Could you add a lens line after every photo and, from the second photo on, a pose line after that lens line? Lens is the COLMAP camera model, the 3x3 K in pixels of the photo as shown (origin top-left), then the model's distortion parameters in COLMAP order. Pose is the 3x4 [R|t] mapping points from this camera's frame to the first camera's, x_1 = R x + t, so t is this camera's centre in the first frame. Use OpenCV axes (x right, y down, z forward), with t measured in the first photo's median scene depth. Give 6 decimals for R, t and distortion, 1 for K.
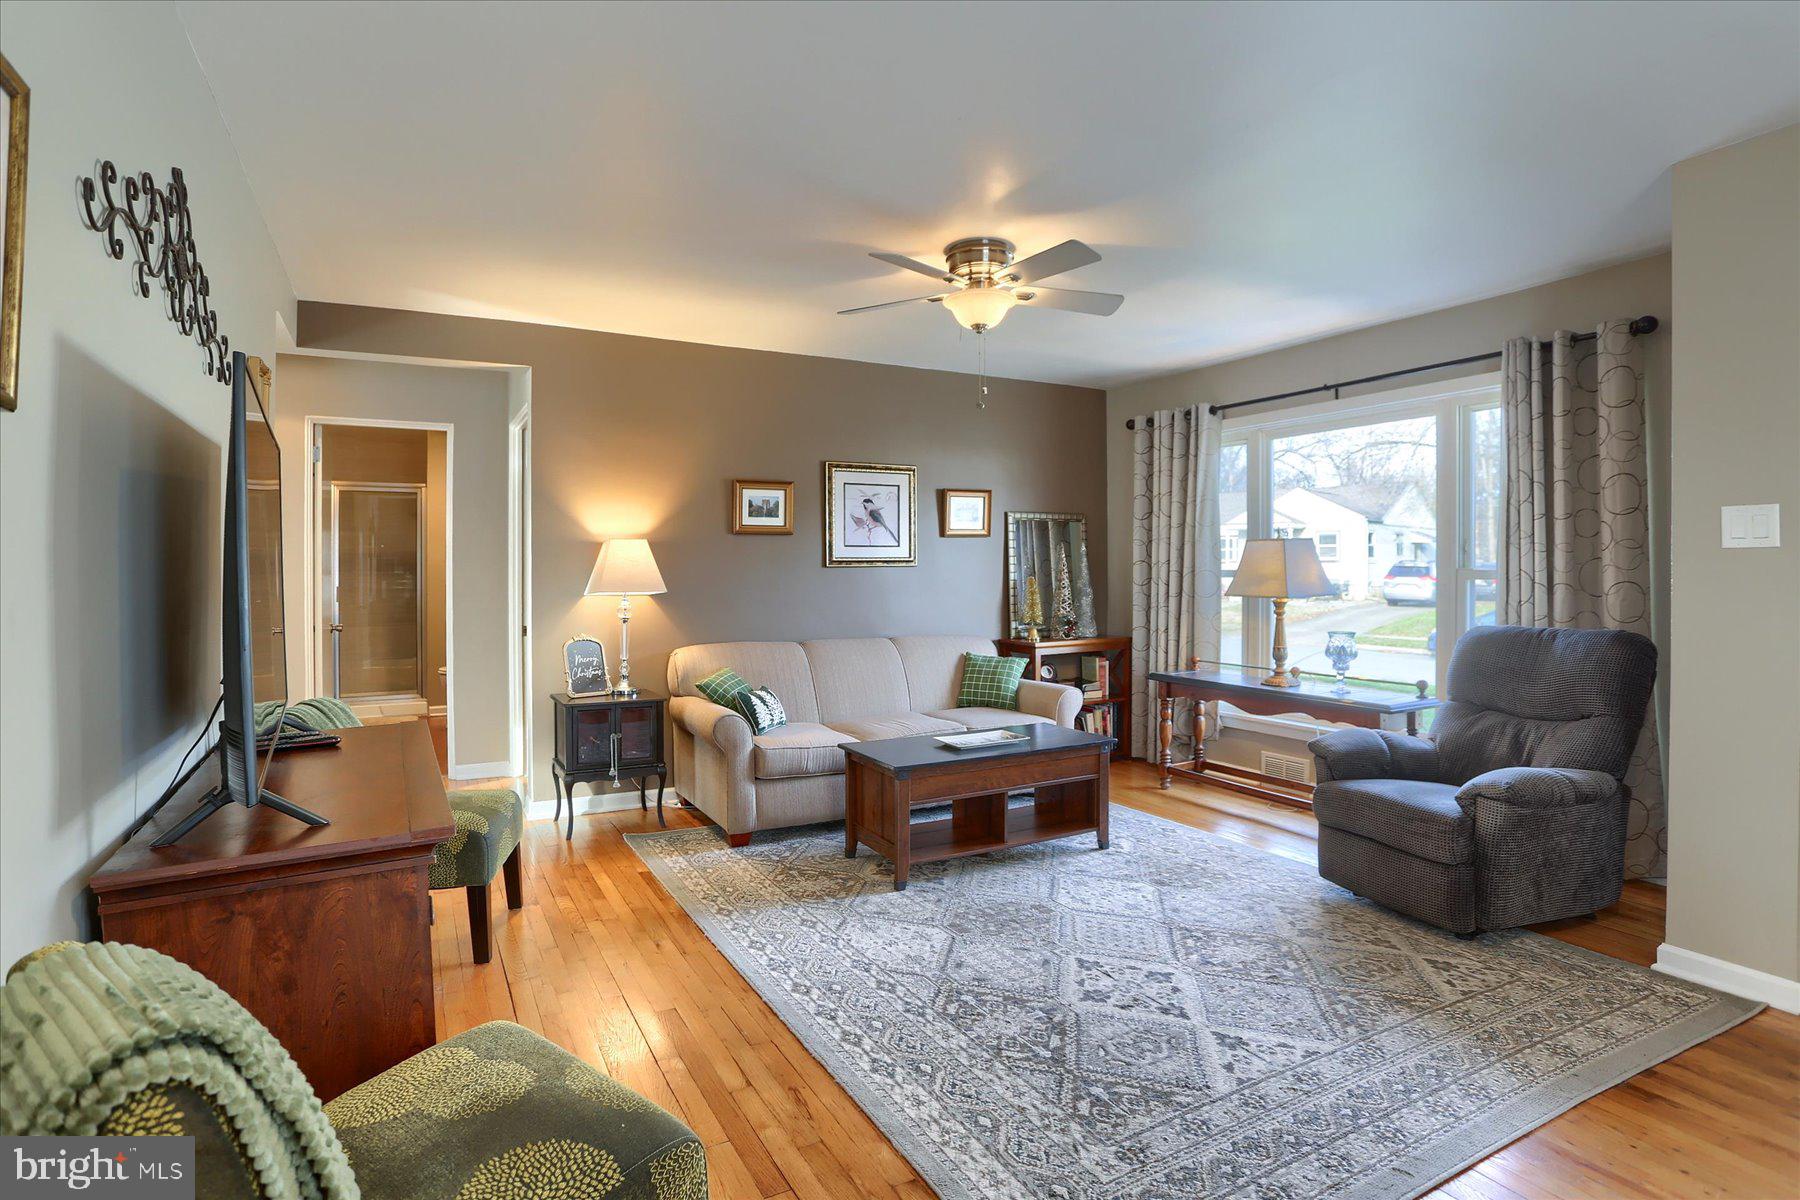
lens RADIAL K [[911.3, 0, 857.0], [0, 911.3, 552.9], [0, 0, 1]] dist [-0.076228, 0.032407]
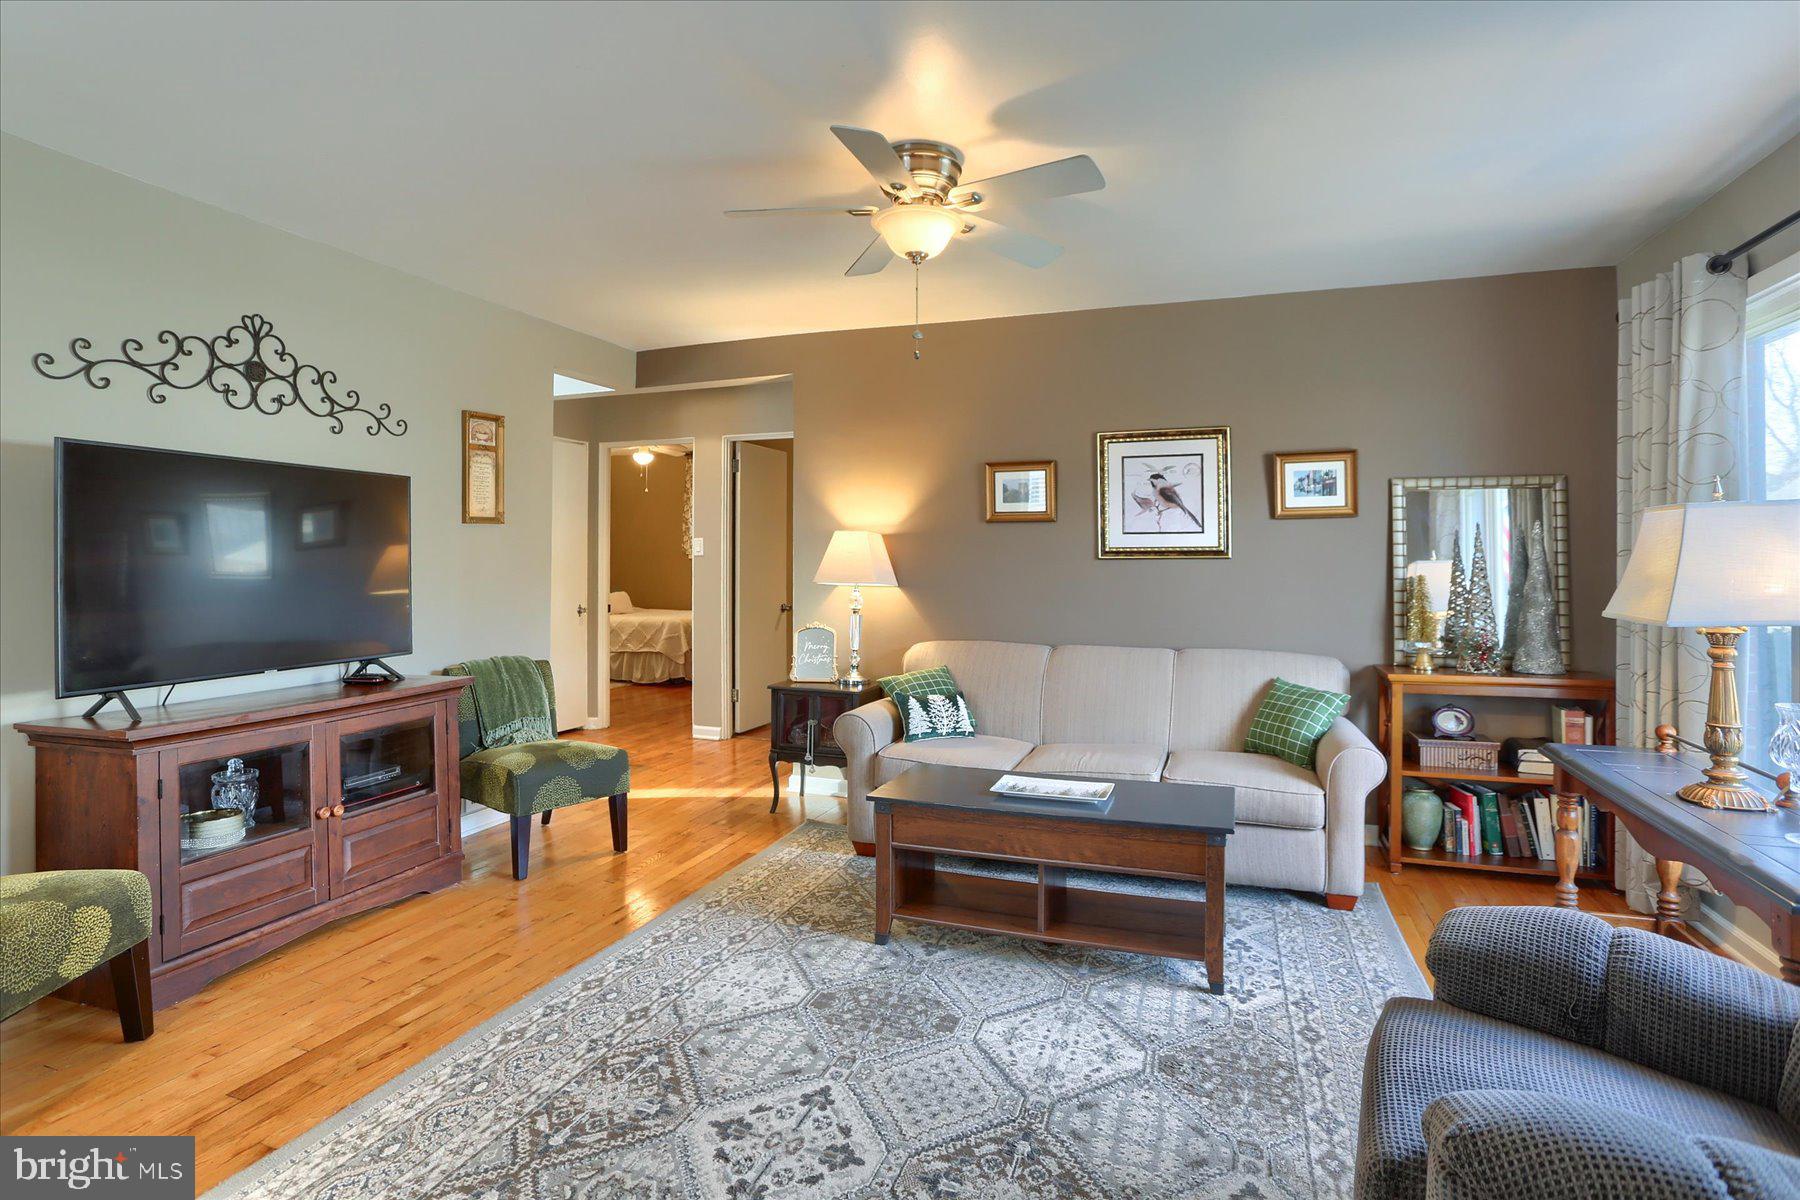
lens RADIAL K [[911.3, 0, 857.0], [0, 911.3, 552.9], [0, 0, 1]] dist [-0.076228, 0.032407]
pose [[0.662541, -0.001229, -0.749025, 0.613399], [0.008747, 0.999943, 0.006096, 0.003744], [0.748975, -0.010590, 0.662514, 0.400115]]
